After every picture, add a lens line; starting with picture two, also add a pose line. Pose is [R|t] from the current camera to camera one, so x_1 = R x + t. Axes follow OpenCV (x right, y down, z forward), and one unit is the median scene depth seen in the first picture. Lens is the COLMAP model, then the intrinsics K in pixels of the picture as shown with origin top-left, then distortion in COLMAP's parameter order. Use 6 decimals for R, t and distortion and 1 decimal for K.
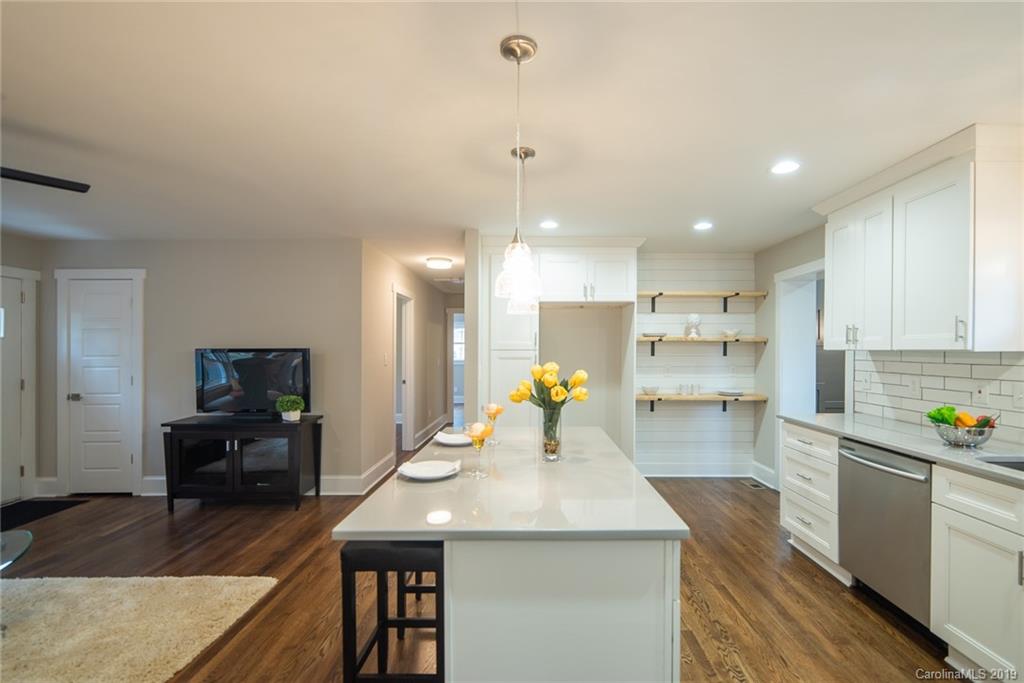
lens RADIAL K [[442.0, 0, 530.9], [0, 442.0, 345.8], [0, 0, 1]] dist [-0.000821, 0.000010]
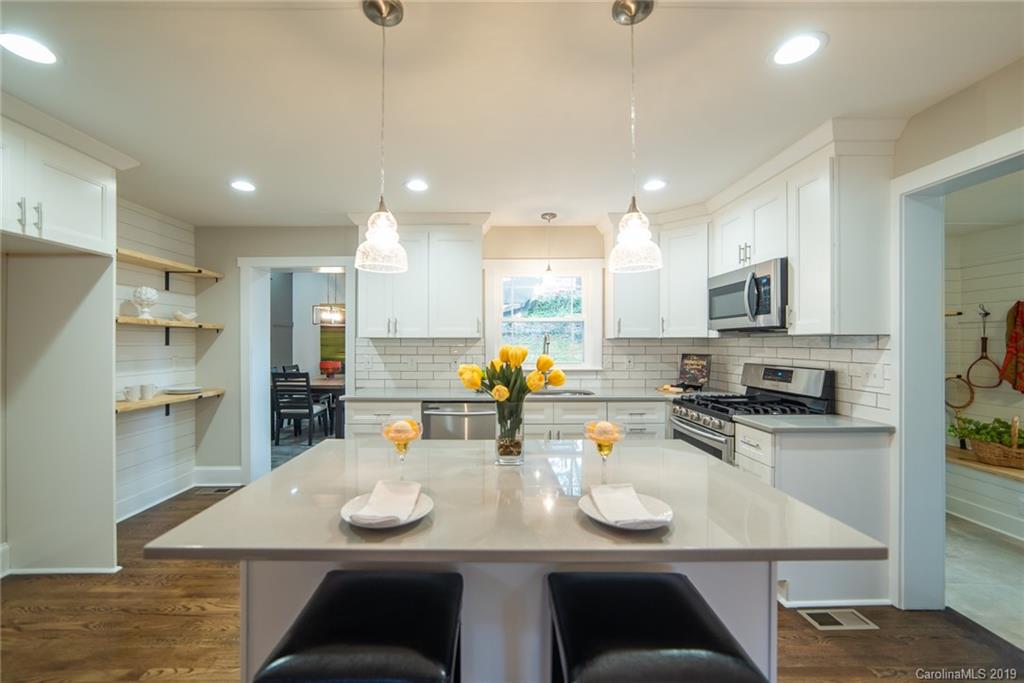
lens RADIAL K [[417.9, 0, 484.2], [0, 417.9, 345.6], [0, 0, 1]] dist [-0.001869, 0.000140]
pose [[0.009314, -0.002546, 0.999953, -0.332436], [-0.008221, 0.999963, 0.002623, 0.017936], [-0.999923, -0.008245, 0.009293, 0.470670]]
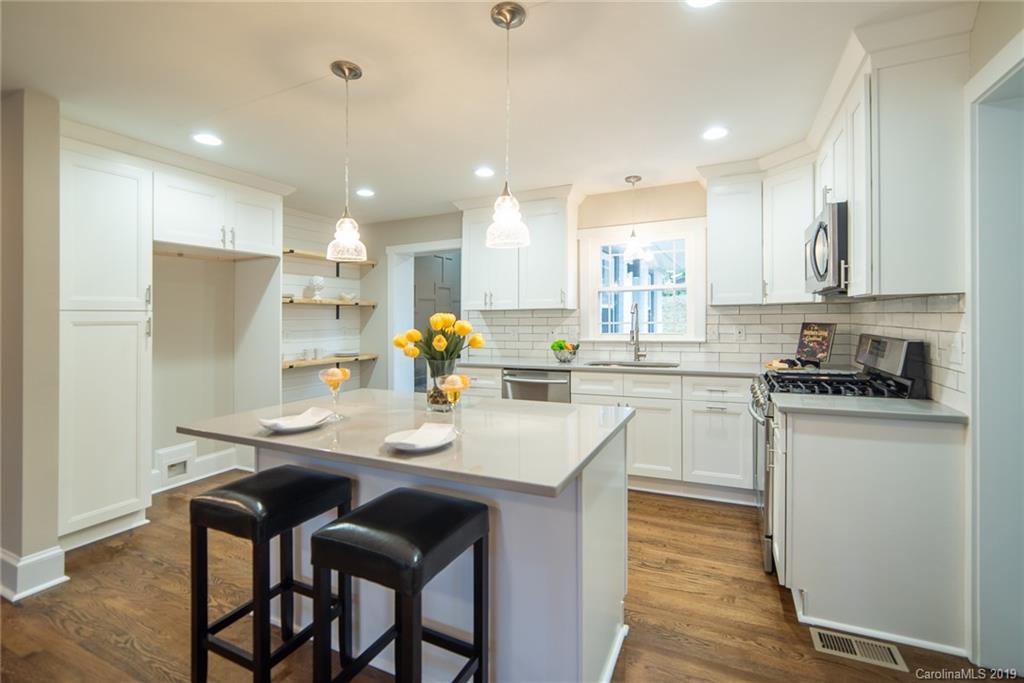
lens RADIAL K [[453.2, 0, 515.0], [0, 453.2, 311.1], [0, 0, 1]] dist [0.001013, 0.000492]
pose [[0.433957, 0.009417, 0.900884, -0.366869], [0.004721, 0.999908, -0.012726, 0.021307], [-0.900921, 0.009775, 0.433872, 0.187365]]
